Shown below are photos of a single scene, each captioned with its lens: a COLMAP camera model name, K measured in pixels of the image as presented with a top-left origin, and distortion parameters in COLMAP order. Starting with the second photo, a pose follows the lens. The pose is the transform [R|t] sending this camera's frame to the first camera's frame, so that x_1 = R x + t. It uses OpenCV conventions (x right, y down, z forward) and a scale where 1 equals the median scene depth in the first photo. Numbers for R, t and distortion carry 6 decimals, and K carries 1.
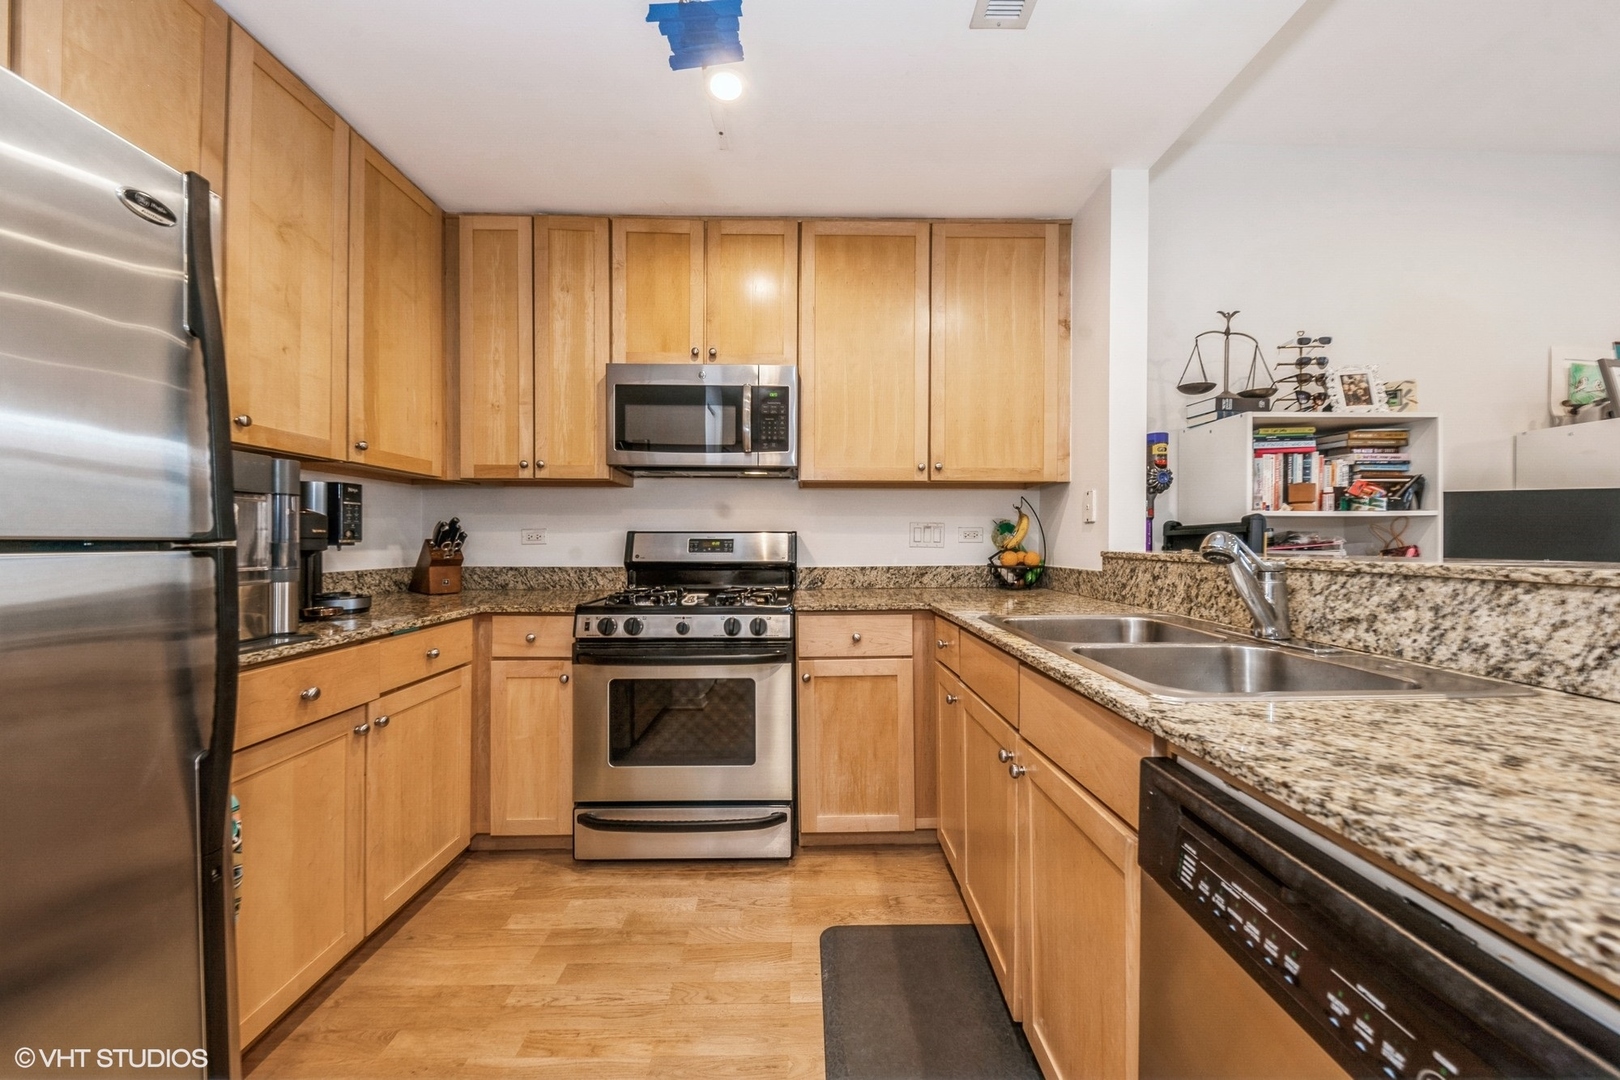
lens RADIAL K [[564.8, 0, 810.2], [0, 564.8, 545.3], [0, 0, 1]] dist [0.004598, -0.000211]
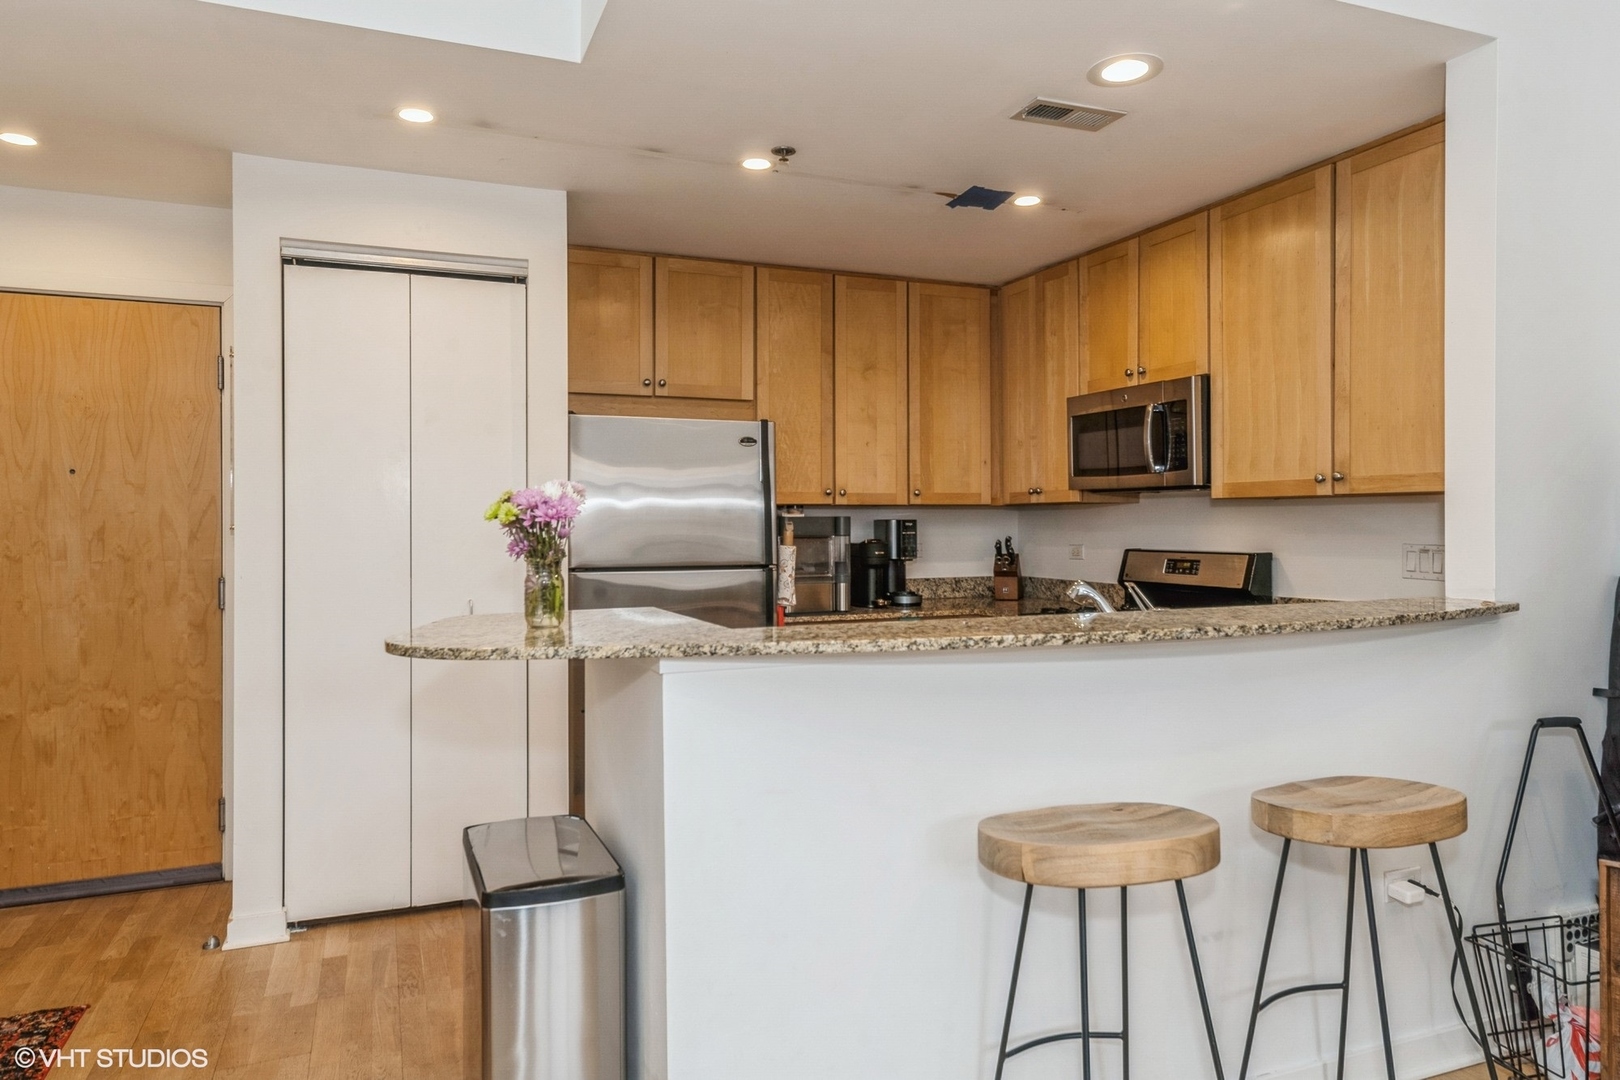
lens RADIAL K [[1064.2, 0, 810.0], [0, 1064.2, 540.0], [0, 0, 1]] dist [-0.000434, -0.000025]
pose [[0.368493, 0.010780, -0.929568, 1.364239], [-0.000825, 0.999936, 0.011269, -0.069490], [0.929630, -0.003385, 0.368478, -0.220659]]
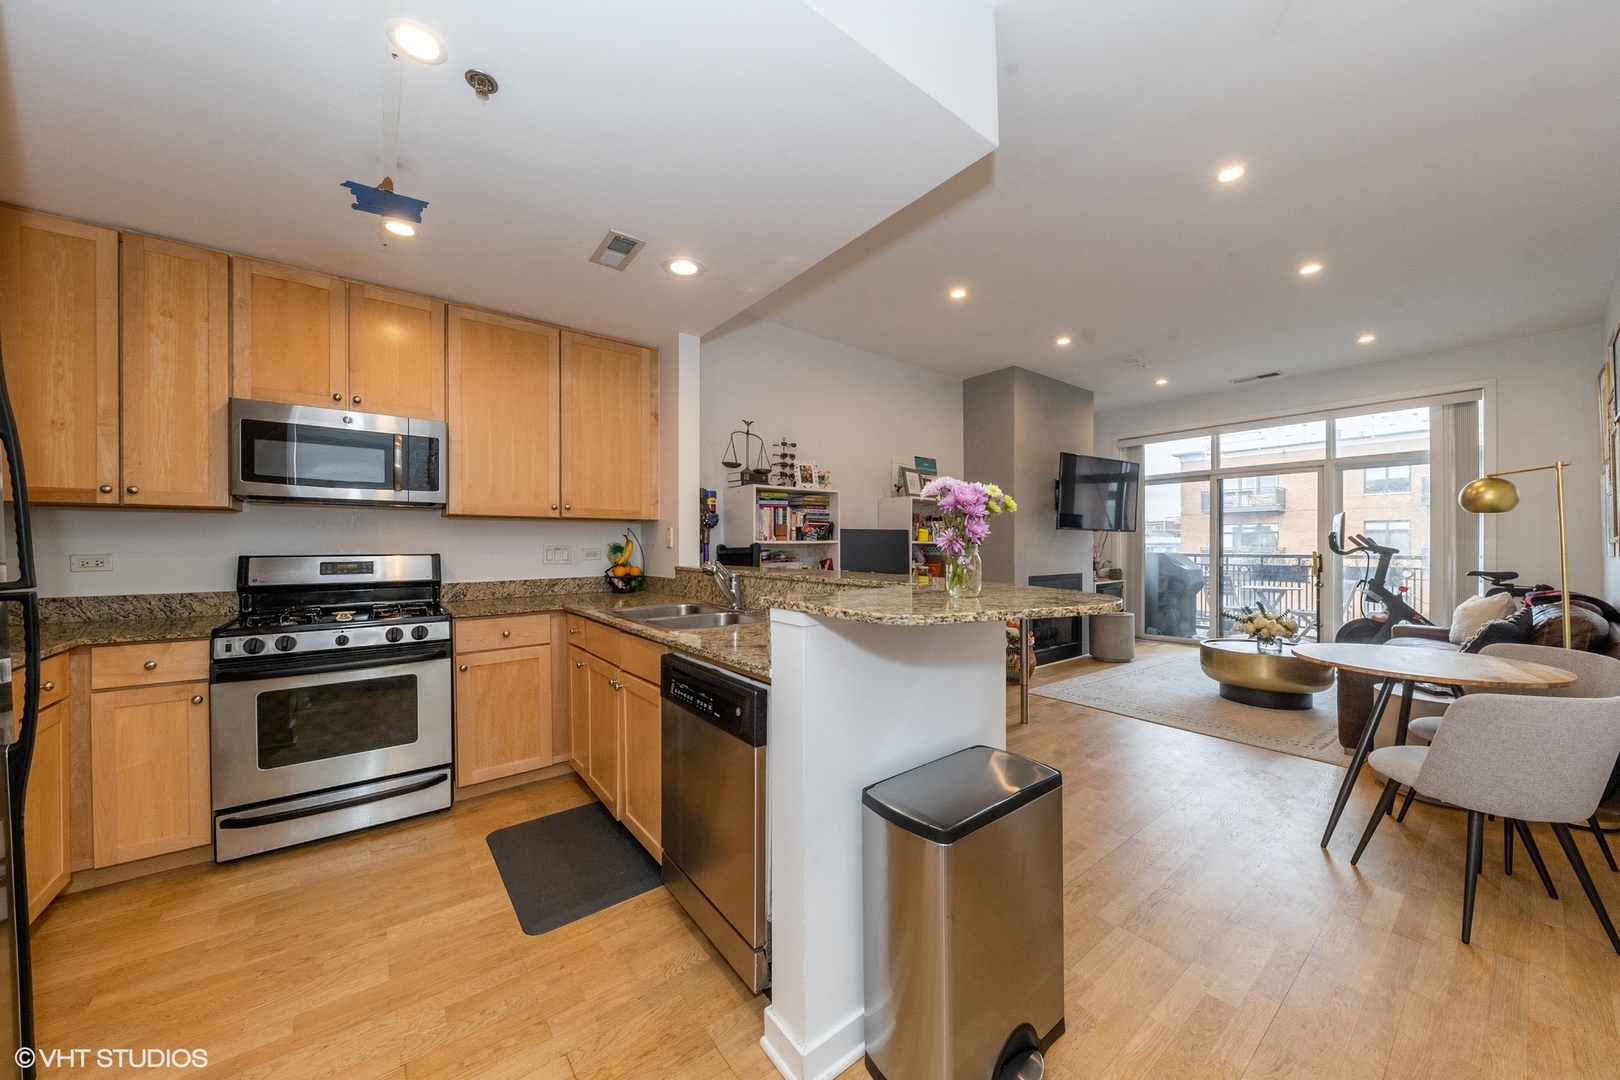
lens RADIAL K [[564.8, 0, 810.2], [0, 564.8, 545.3], [0, 0, 1]] dist [0.004598, -0.000211]
pose [[0.797749, -0.003183, 0.602981, -0.137909], [0.008194, 0.999951, -0.005561, -0.033841], [-0.602934, 0.009377, 0.797736, -0.478294]]
